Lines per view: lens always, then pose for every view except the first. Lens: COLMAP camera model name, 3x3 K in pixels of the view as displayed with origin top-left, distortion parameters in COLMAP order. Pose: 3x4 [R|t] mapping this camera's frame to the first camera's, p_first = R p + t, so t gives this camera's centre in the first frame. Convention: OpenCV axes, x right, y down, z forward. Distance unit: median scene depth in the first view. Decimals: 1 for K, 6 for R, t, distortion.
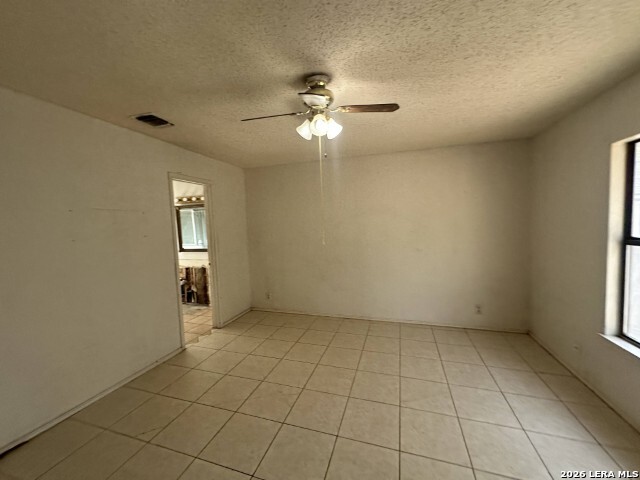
lens RADIAL K [[254.2, 0, 319.3], [0, 254.2, 238.6], [0, 0, 1]] dist [-0.000489, 0.000170]
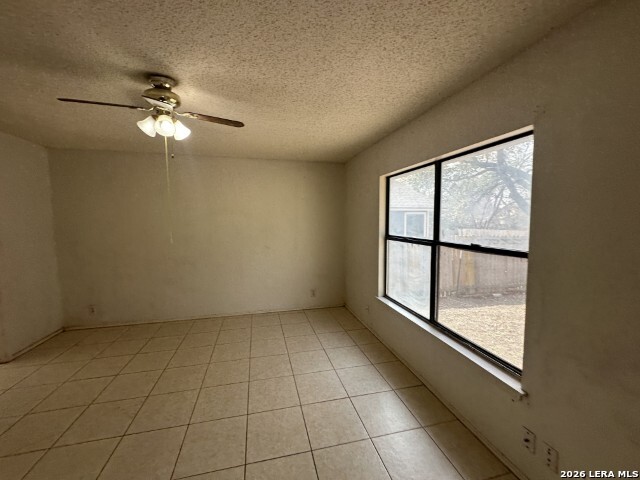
lens RADIAL K [[254.2, 0, 319.3], [0, 254.2, 238.6], [0, 0, 1]] dist [-0.000489, 0.000170]
pose [[0.851323, -0.011060, 0.524526, -0.010820], [0.010247, 0.999938, 0.004453, 0.006088], [-0.524542, 0.001584, 0.851383, -0.155910]]
